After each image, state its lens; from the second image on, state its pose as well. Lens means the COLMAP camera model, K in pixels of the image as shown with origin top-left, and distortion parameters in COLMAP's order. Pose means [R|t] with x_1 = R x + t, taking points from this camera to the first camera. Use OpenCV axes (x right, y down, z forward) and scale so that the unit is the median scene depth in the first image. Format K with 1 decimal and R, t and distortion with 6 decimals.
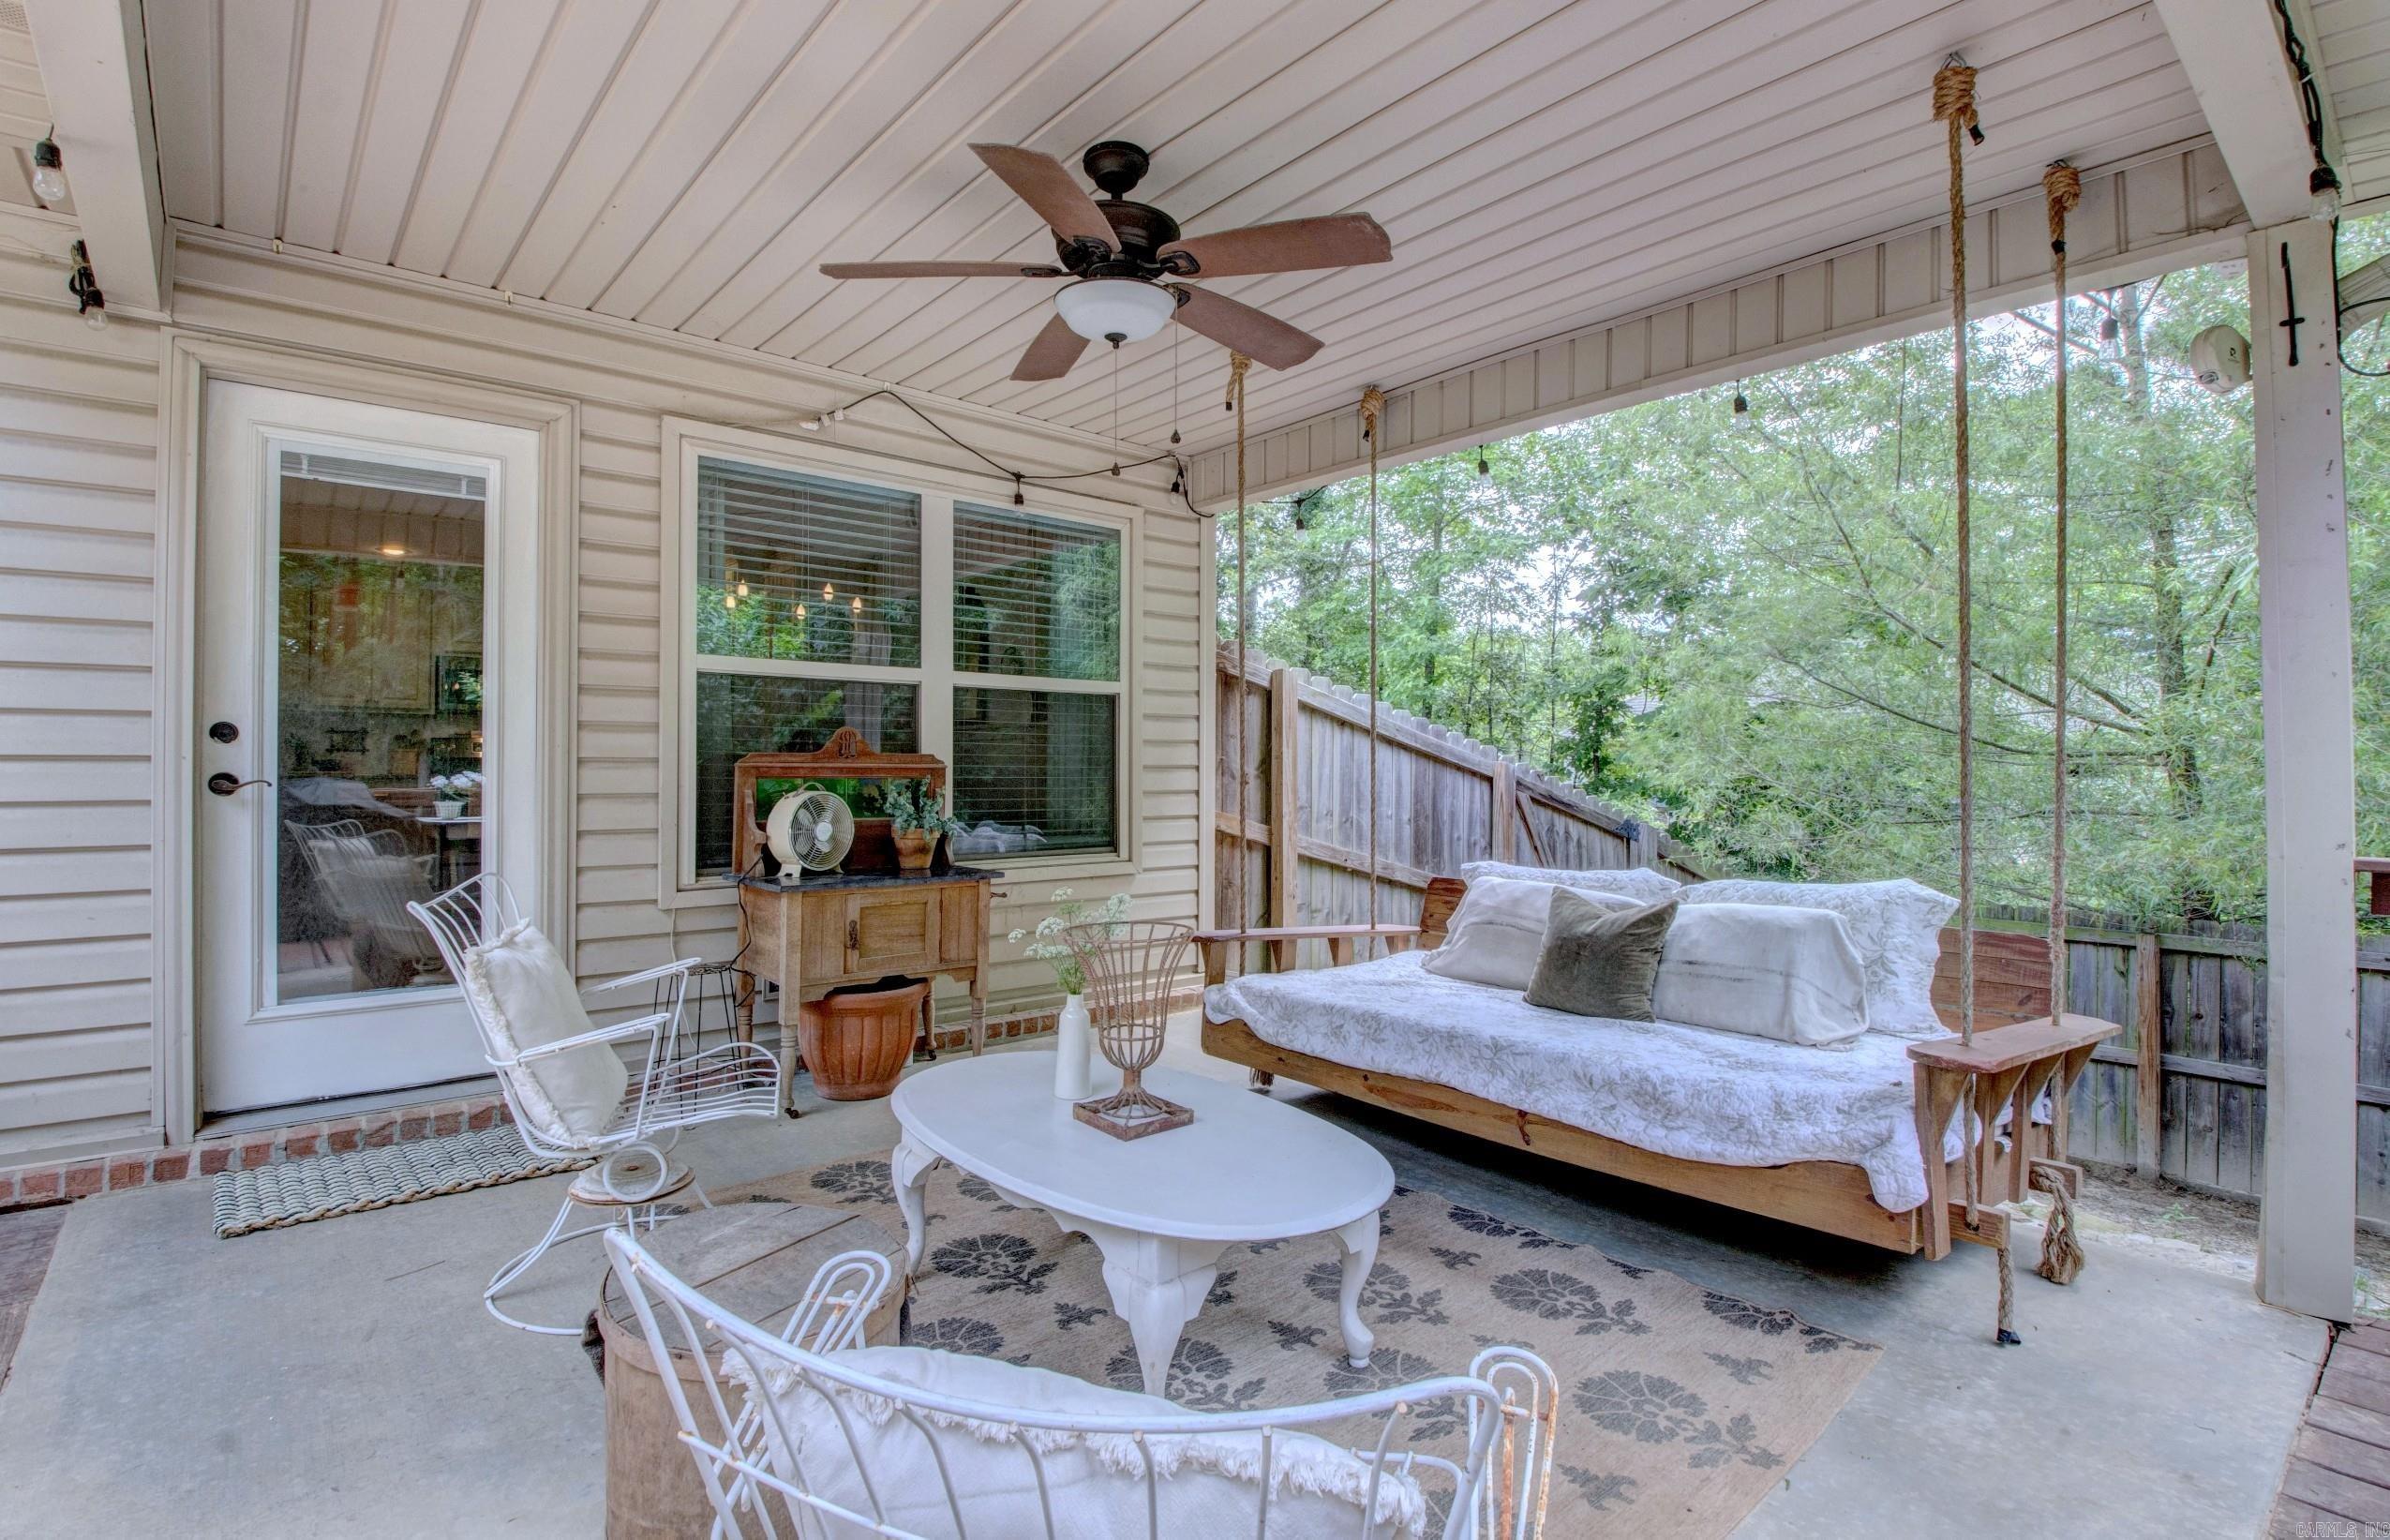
lens RADIAL K [[1148.2, 0, 1189.0], [0, 1148.2, 768.9], [0, 0, 1]] dist [-0.017604, -0.000432]
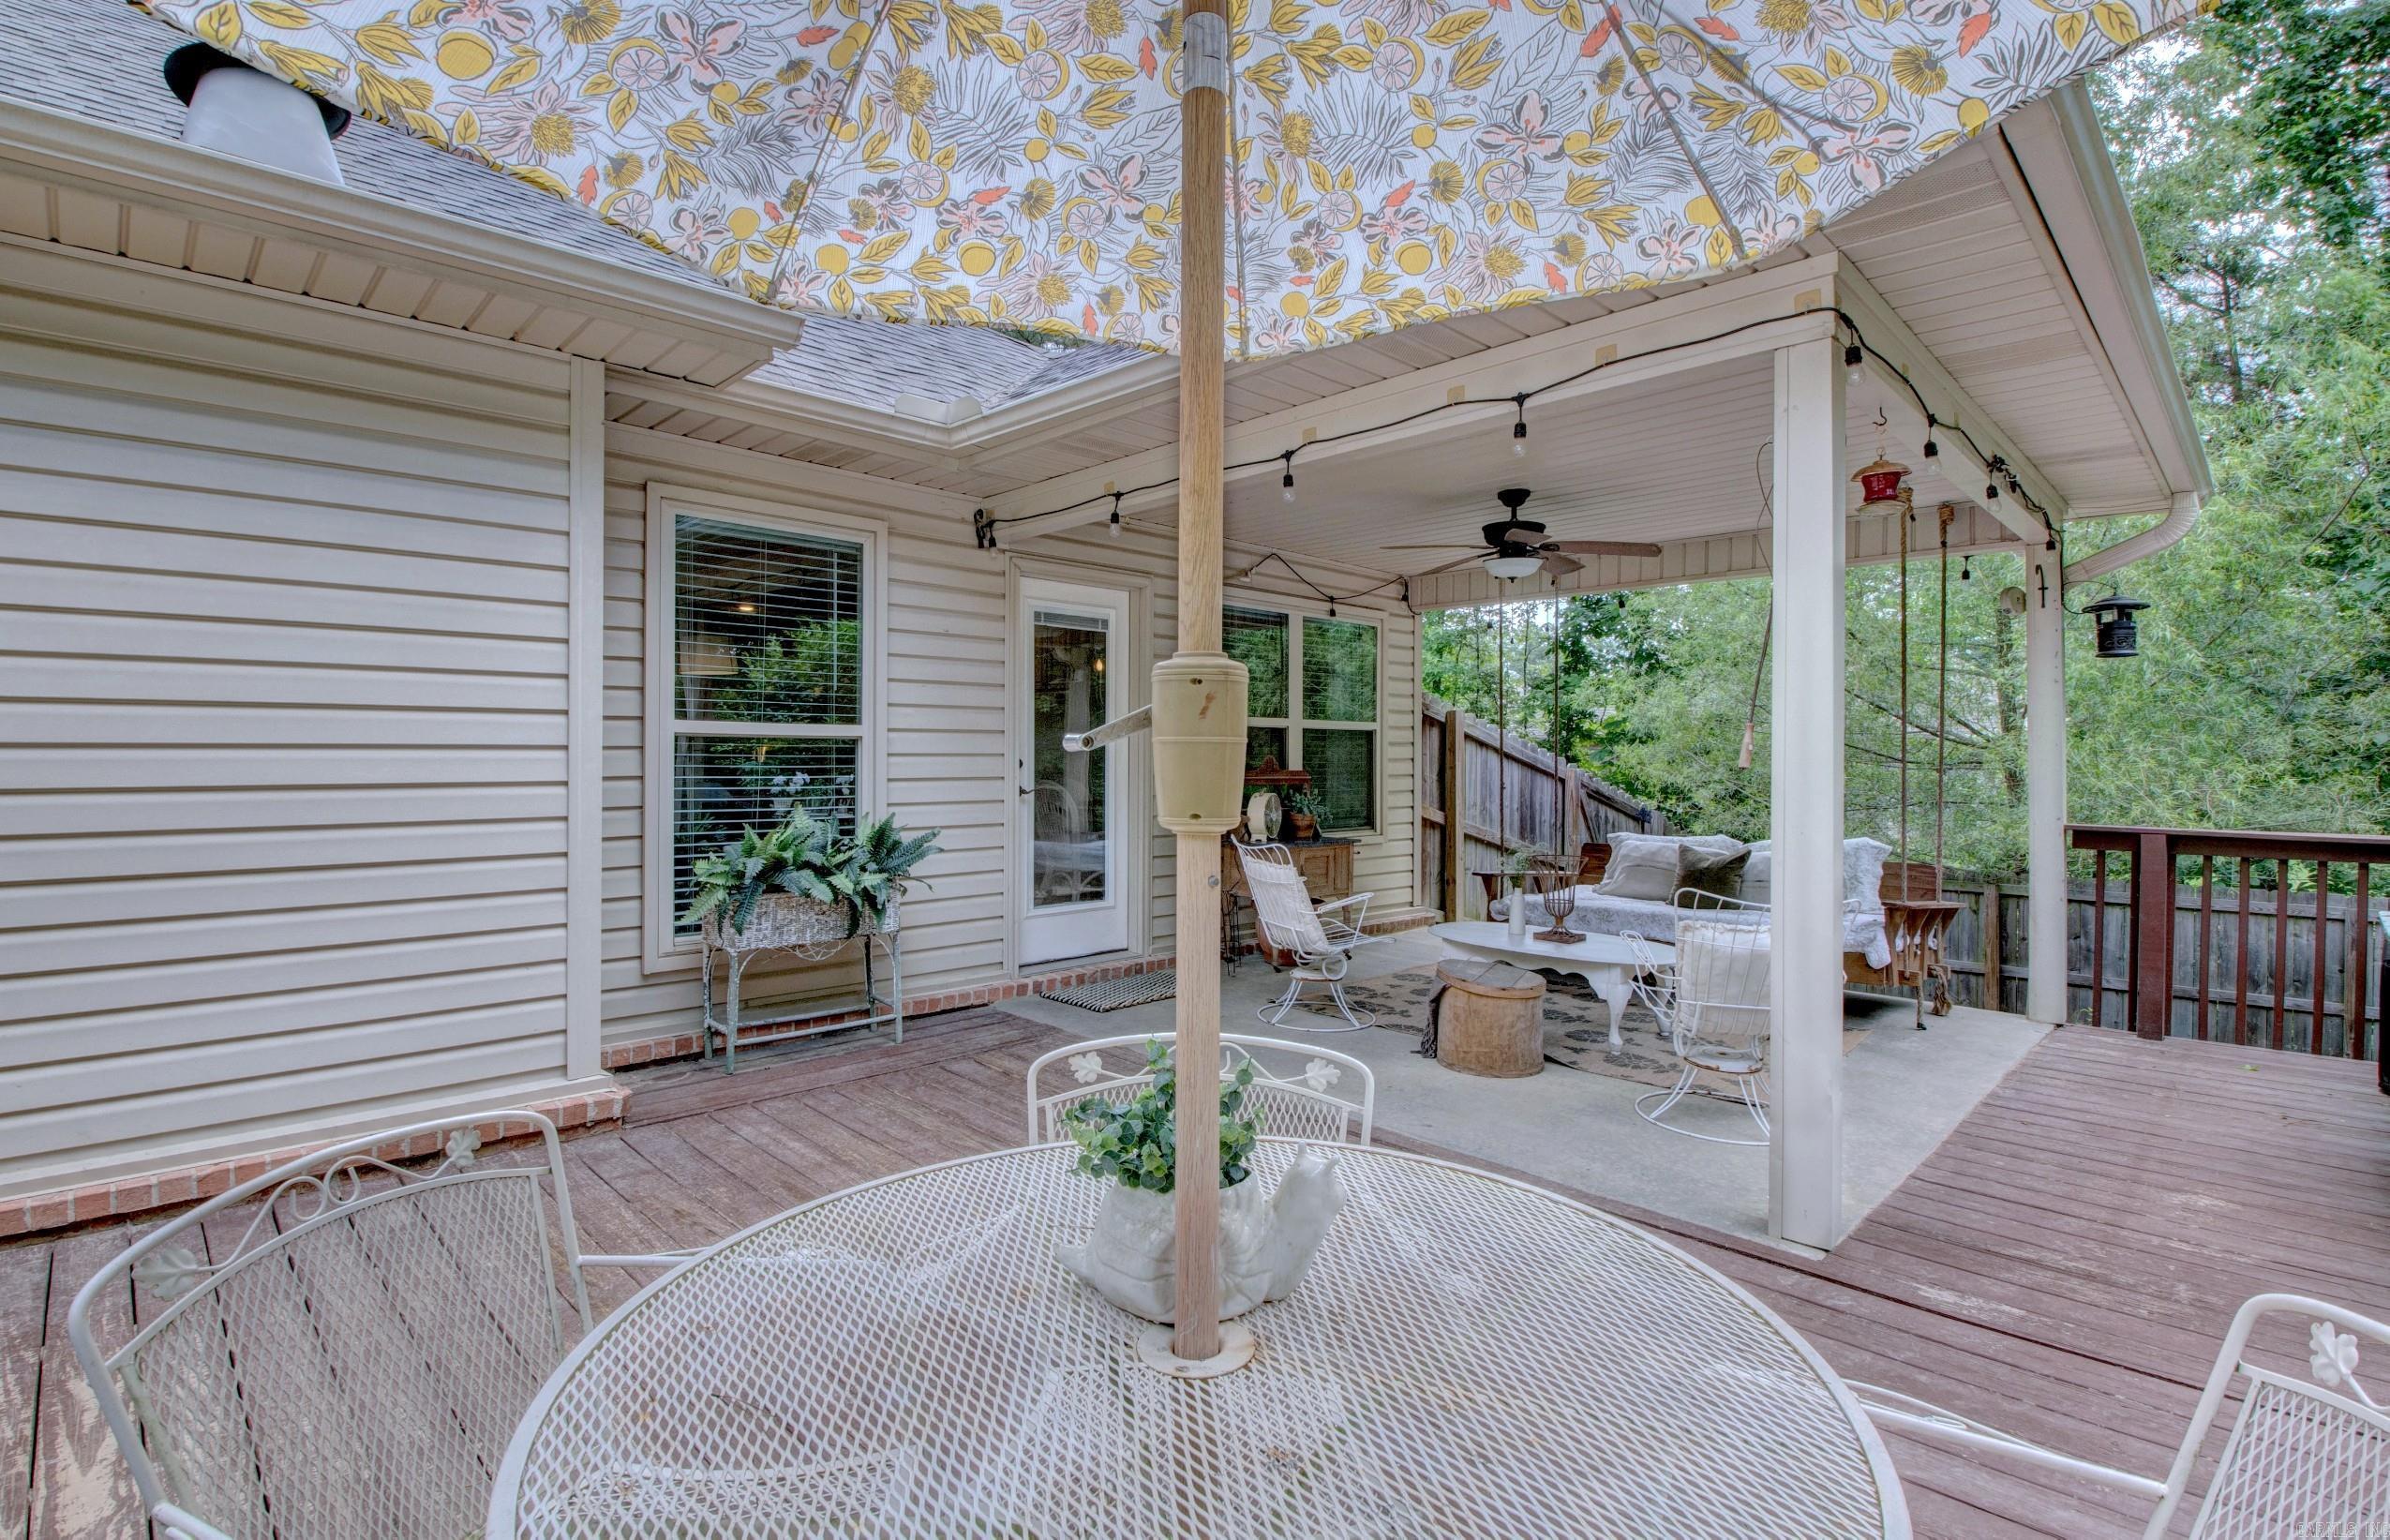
lens RADIAL K [[1135.1, 0, 1195.0], [0, 1135.1, 770.0], [0, 0, 1]] dist [-0.001668, -0.000190]
pose [[0.996741, -0.000052, 0.080663, -0.438646], [-0.000808, 0.999943, 0.010634, -0.026528], [-0.080659, -0.010665, 0.996685, -0.552764]]
